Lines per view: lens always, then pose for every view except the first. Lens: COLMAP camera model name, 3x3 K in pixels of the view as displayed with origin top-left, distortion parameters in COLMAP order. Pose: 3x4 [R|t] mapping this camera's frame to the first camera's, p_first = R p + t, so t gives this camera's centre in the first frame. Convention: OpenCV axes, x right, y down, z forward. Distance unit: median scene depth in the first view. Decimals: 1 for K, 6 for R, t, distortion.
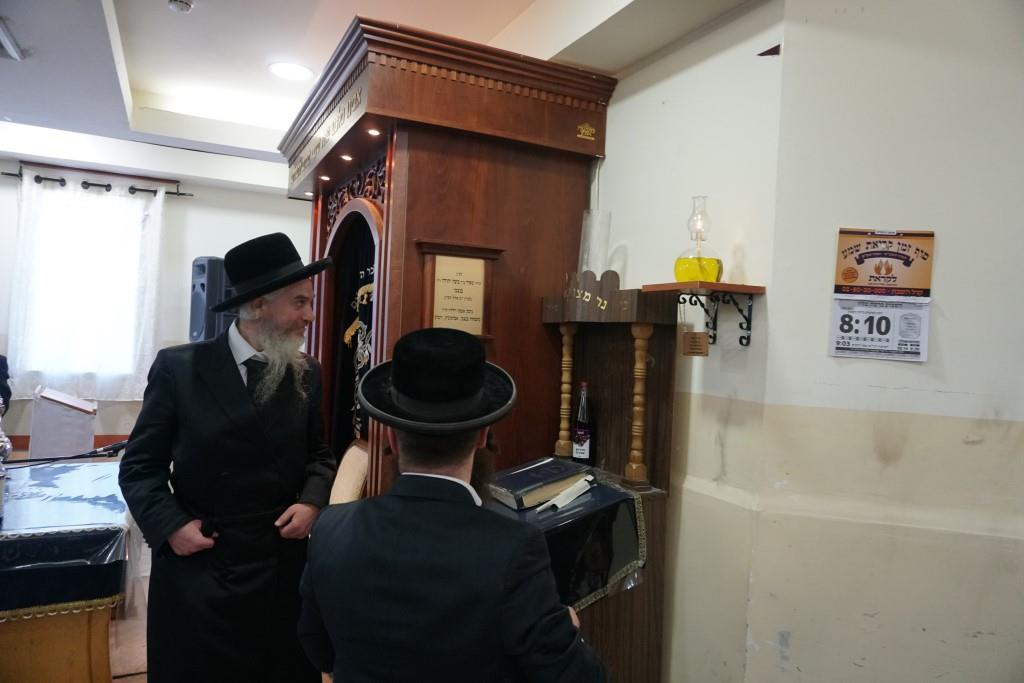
lens RADIAL K [[683.3, 0, 507.6], [0, 683.3, 337.4], [0, 0, 1]] dist [-0.050585, 0.036146]
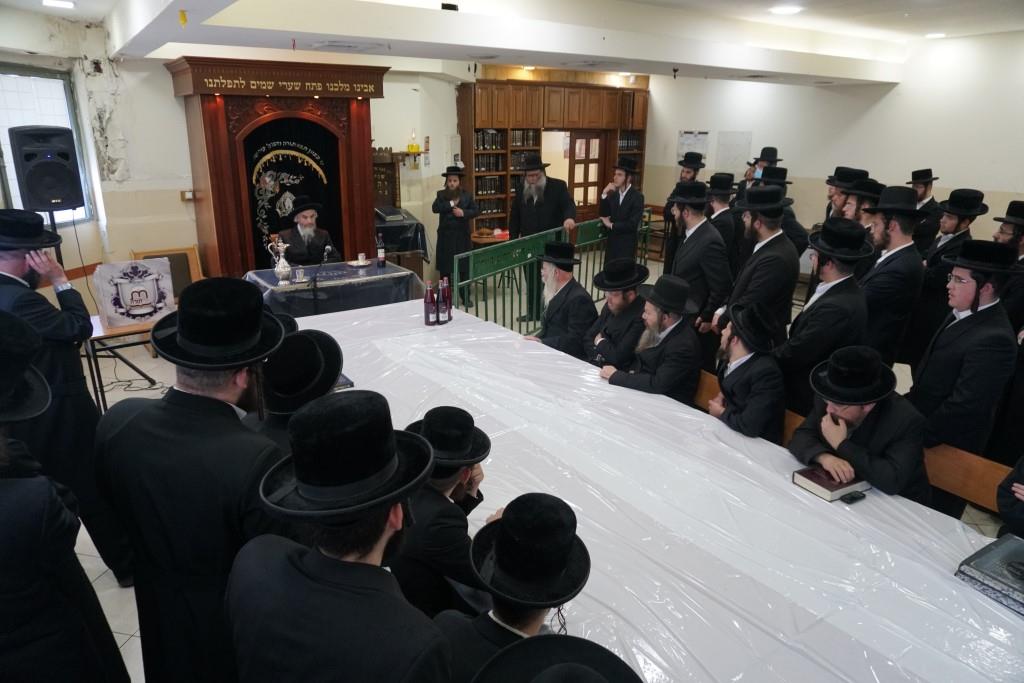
lens RADIAL K [[683.3, 0, 507.6], [0, 683.3, 337.4], [0, 0, 1]] dist [-0.050585, 0.036146]
pose [[-0.127736, -0.345328, 0.929748, -3.317507], [-0.019592, 0.938123, 0.345747, -0.380394], [-0.991615, 0.025949, -0.126598, 0.855914]]
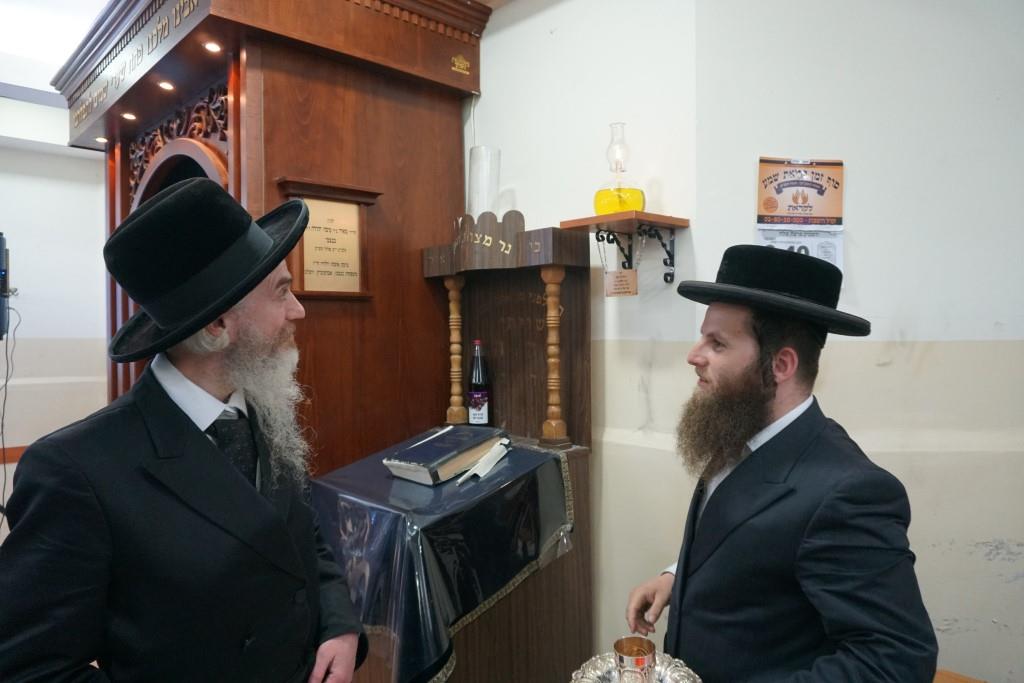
lens RADIAL K [[683.3, 0, 507.6], [0, 683.3, 337.4], [0, 0, 1]] dist [-0.050585, 0.036146]
pose [[0.954327, -0.057221, 0.293234, -0.127666], [0.051042, 0.998284, 0.028685, 0.042270], [-0.294373, -0.012407, 0.955610, 0.135640]]
